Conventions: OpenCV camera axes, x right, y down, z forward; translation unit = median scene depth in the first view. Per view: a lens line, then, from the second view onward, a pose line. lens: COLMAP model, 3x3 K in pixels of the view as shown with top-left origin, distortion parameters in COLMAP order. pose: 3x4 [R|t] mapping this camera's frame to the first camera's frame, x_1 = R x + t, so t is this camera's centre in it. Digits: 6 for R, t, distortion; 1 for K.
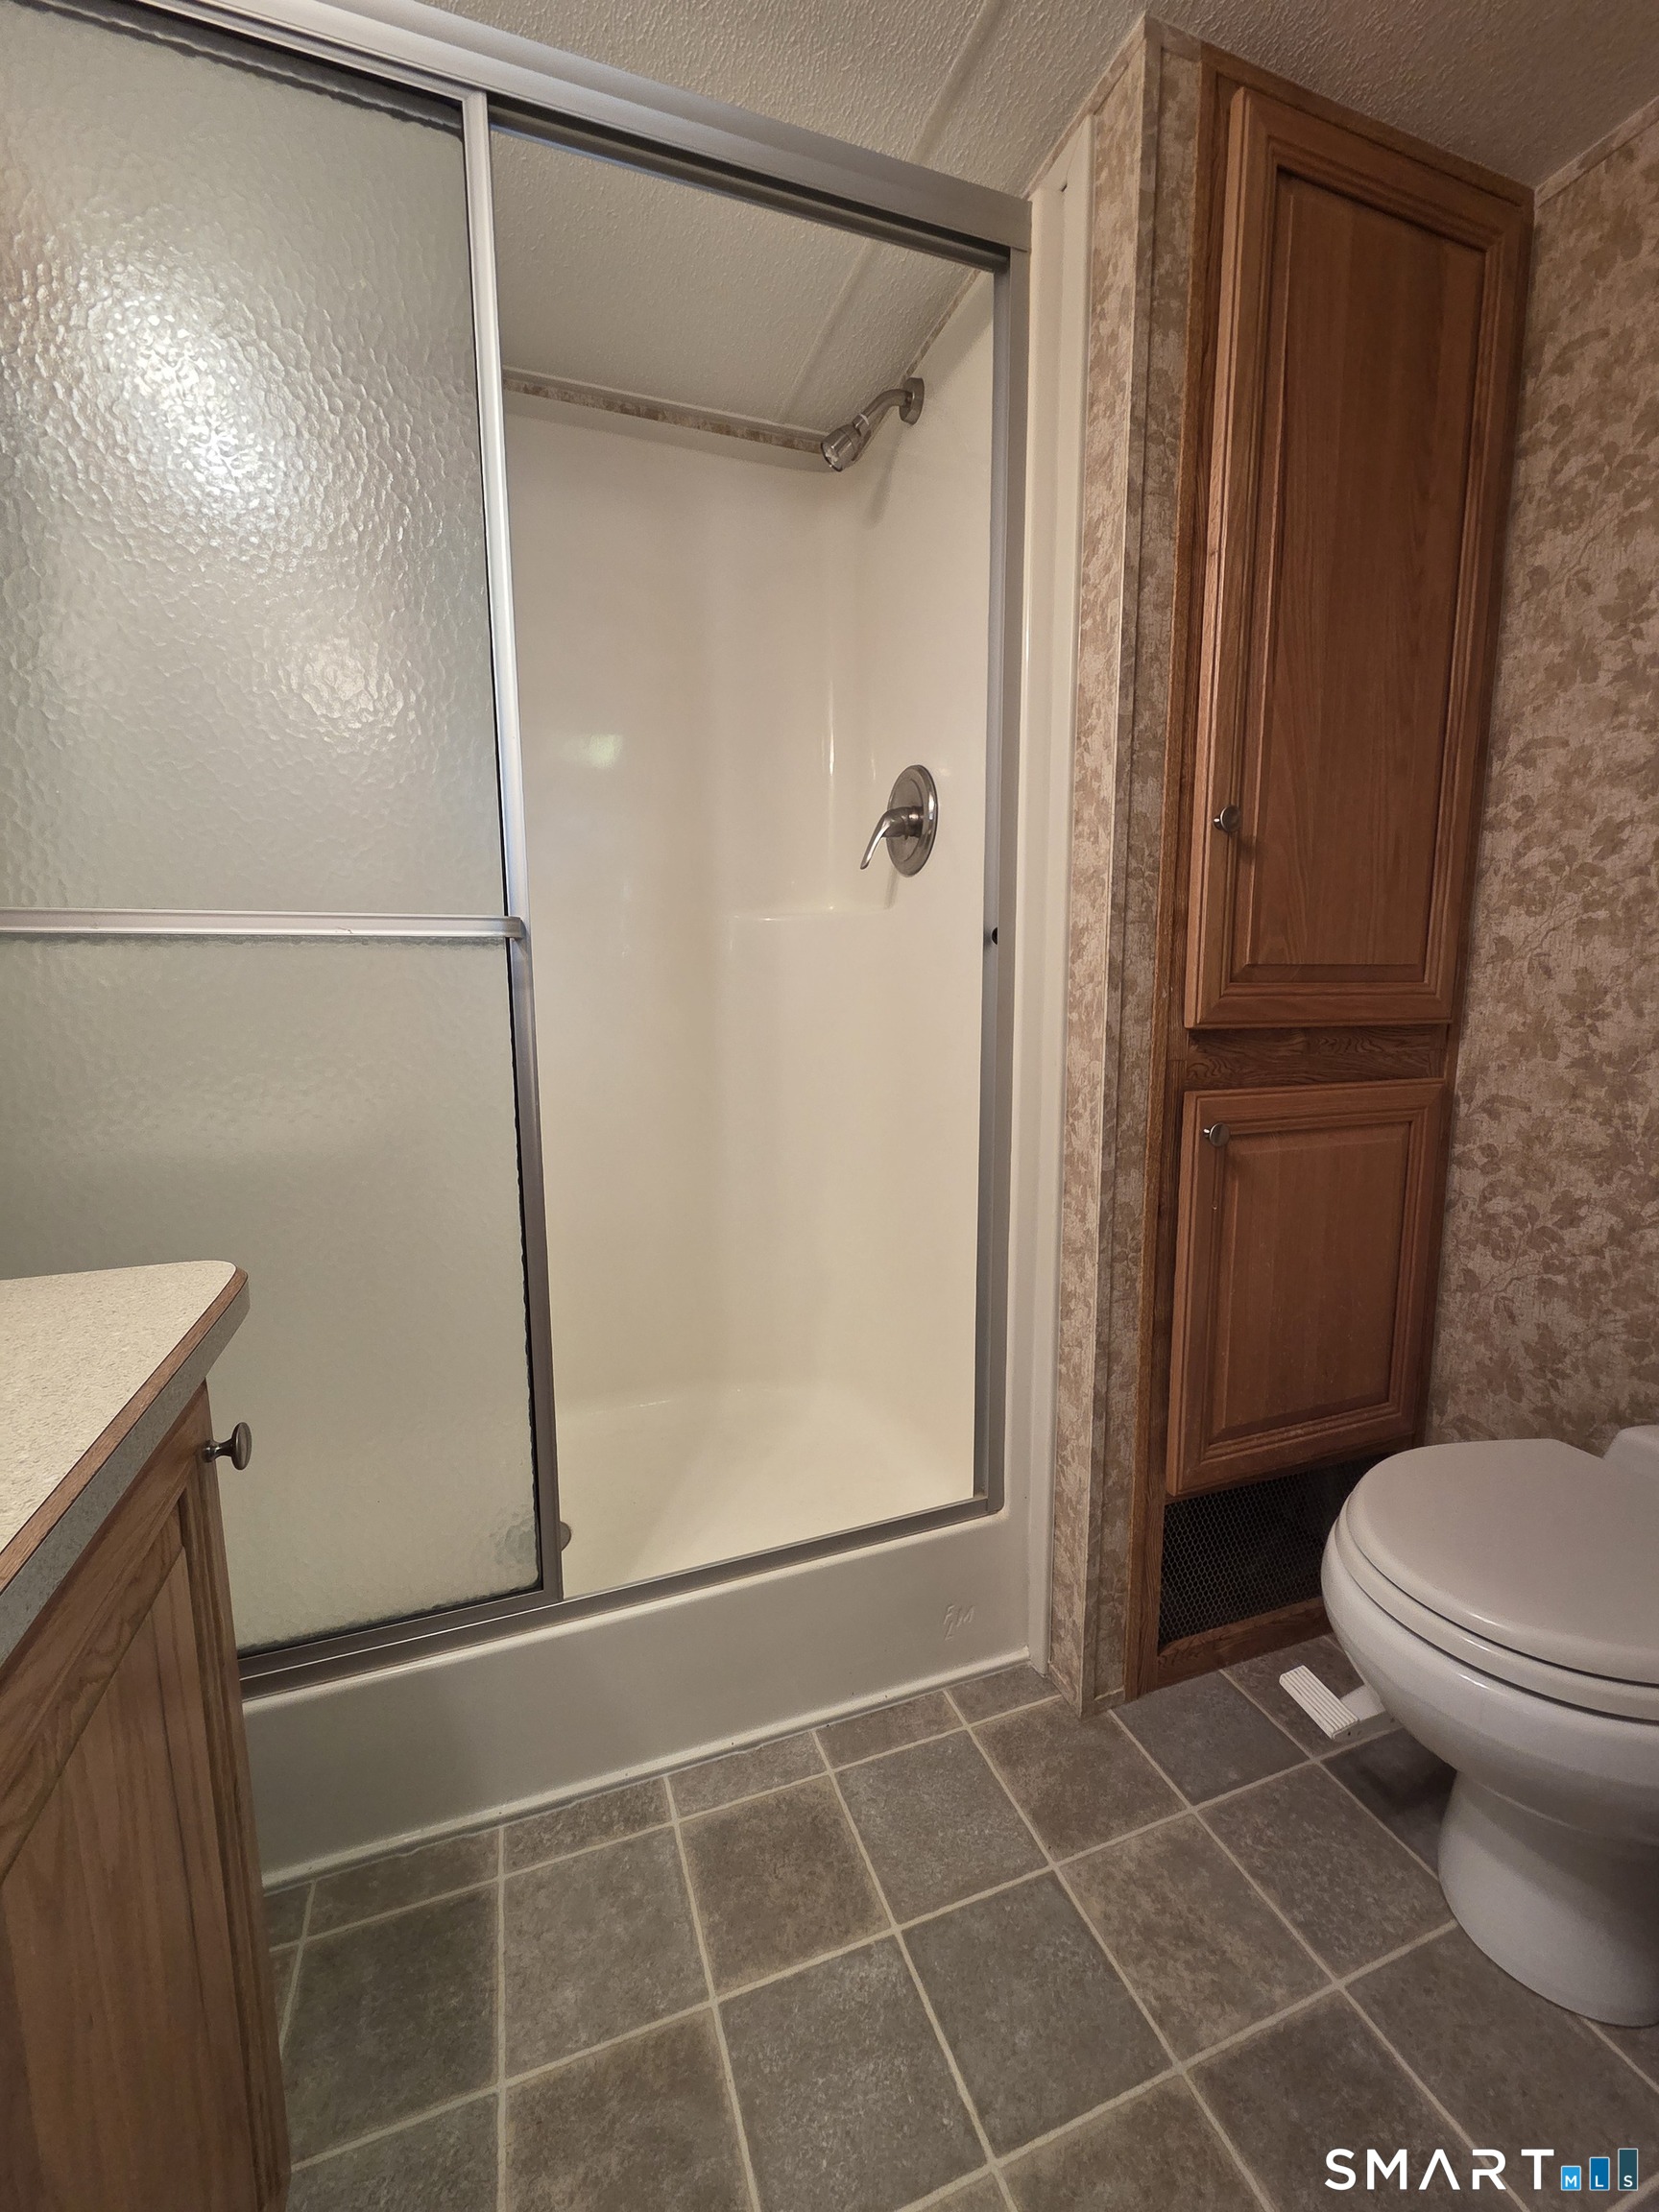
lens RADIAL K [[897.9, 0, 833.4], [0, 897.9, 1104.2], [0, 0, 1]] dist [0.008557, -0.000725]
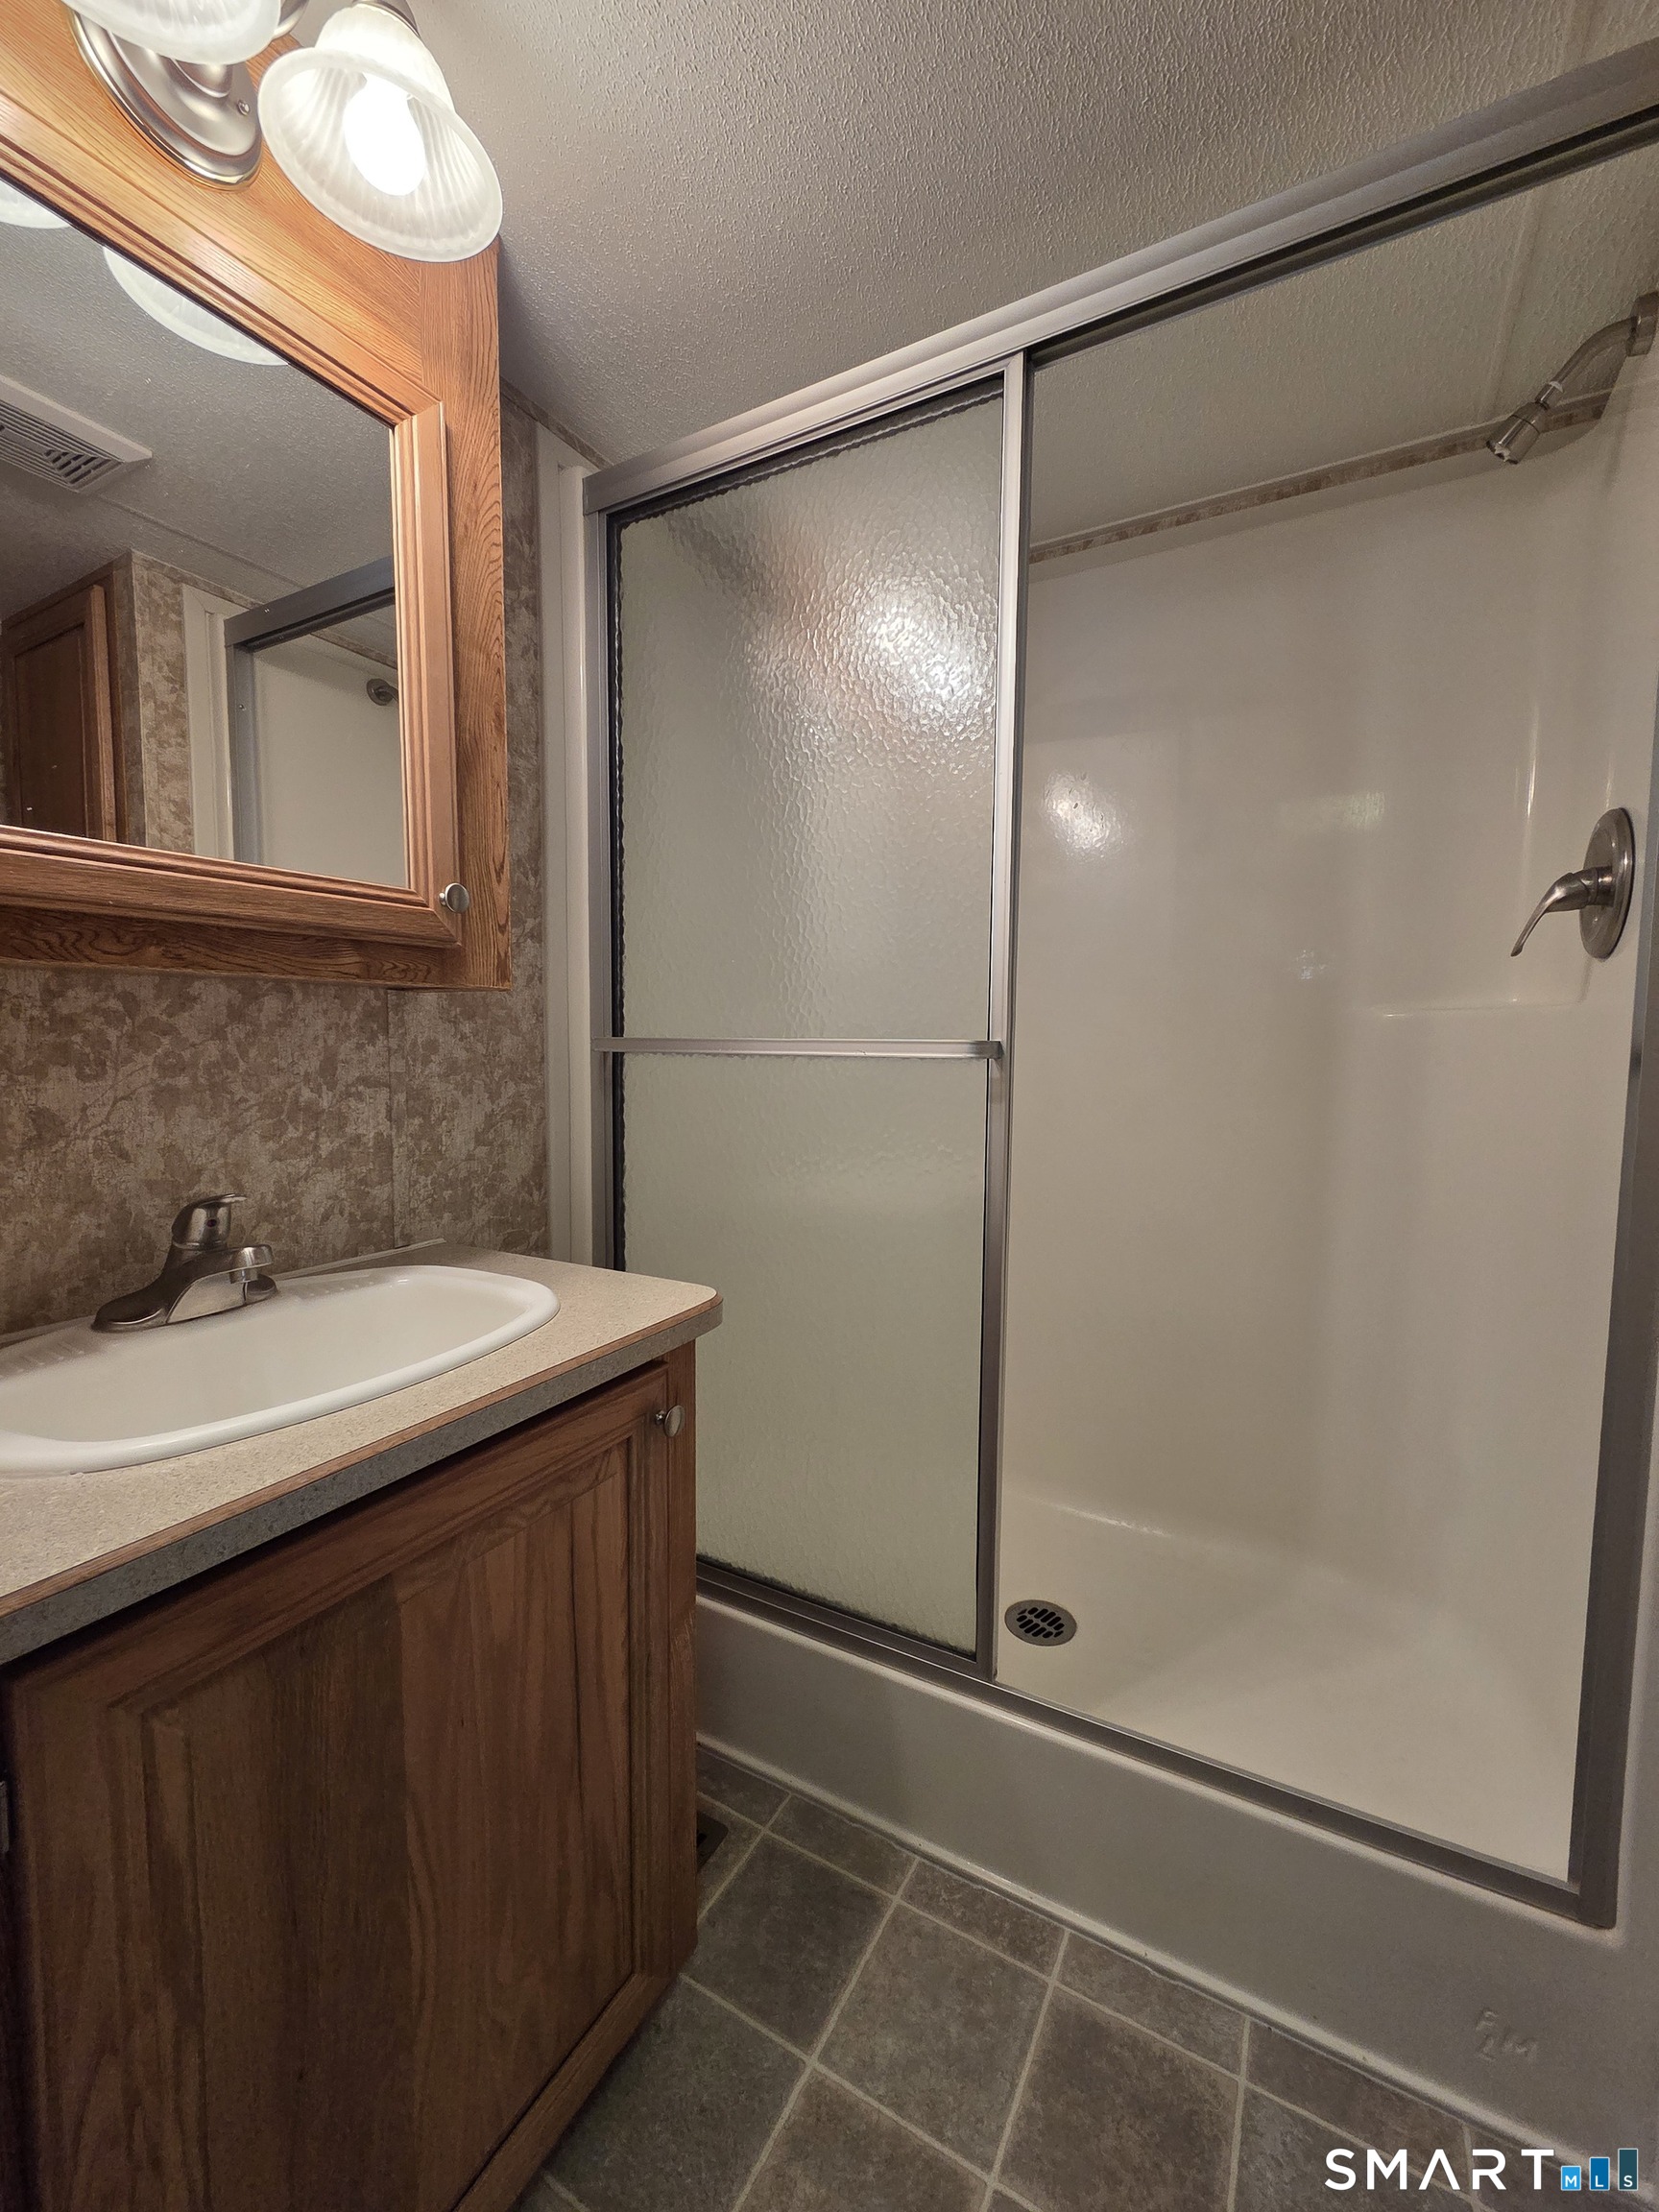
lens RADIAL K [[897.9, 0, 842.4], [0, 897.9, 1108.9], [0, 0, 1]] dist [0.008557, -0.000725]
pose [[0.660712, 0.069016, -0.747460, 0.332319], [-0.119437, 0.992744, -0.013911, -0.076522], [0.741077, 0.098465, 0.664161, 0.117918]]
